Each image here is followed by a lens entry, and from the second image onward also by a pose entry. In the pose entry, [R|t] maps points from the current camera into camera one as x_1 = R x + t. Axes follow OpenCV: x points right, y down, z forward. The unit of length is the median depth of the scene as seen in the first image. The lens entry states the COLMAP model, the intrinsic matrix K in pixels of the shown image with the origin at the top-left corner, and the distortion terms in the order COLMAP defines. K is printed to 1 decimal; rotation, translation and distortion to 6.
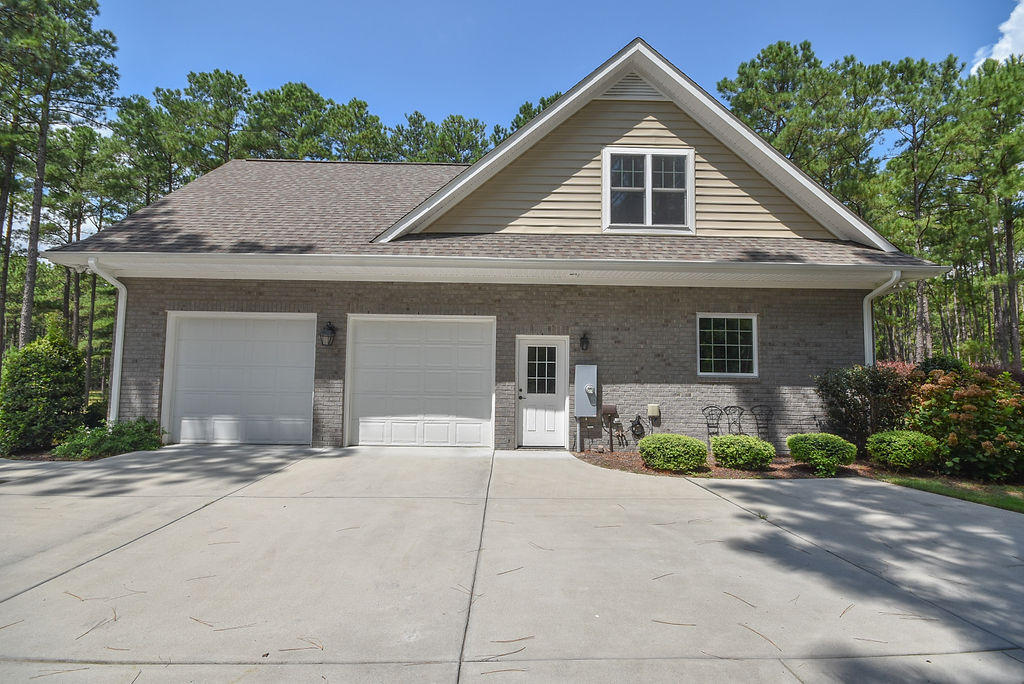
lens RADIAL K [[457.0, 0, 511.3], [0, 457.0, 343.8], [0, 0, 1]] dist [-0.002835, -0.000520]
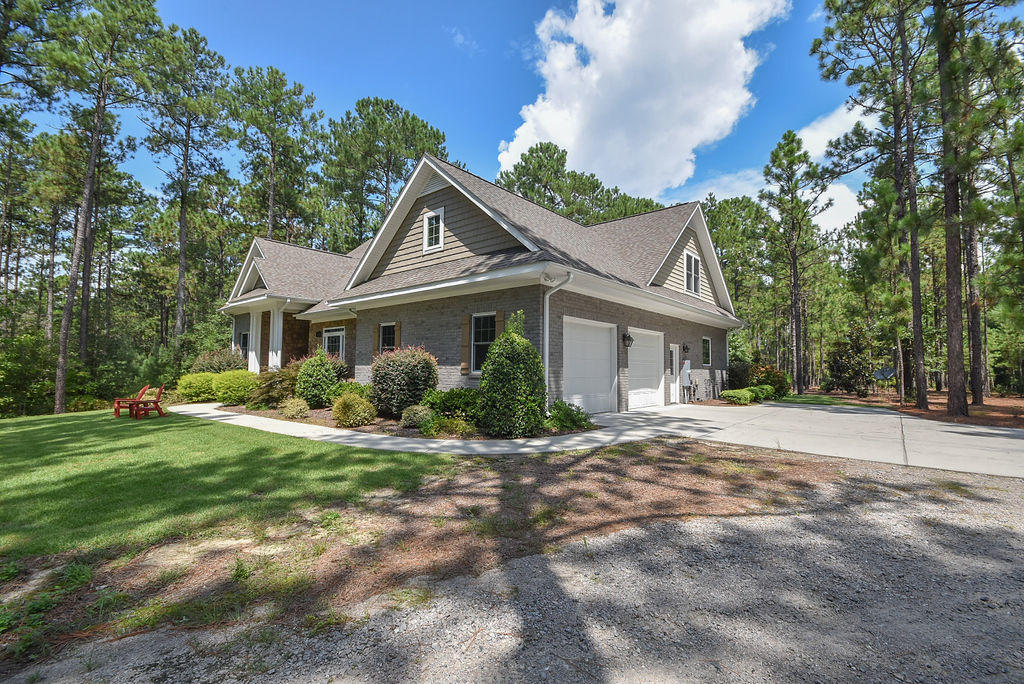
lens RADIAL K [[450.5, 0, 508.5], [0, 450.5, 343.2], [0, 0, 1]] dist [0.021591, -0.021575]
pose [[0.649821, 0.040443, 0.759011, -1.812516], [-0.043821, 0.998916, -0.015709, 0.035898], [-0.758823, -0.023052, 0.650888, 0.292025]]
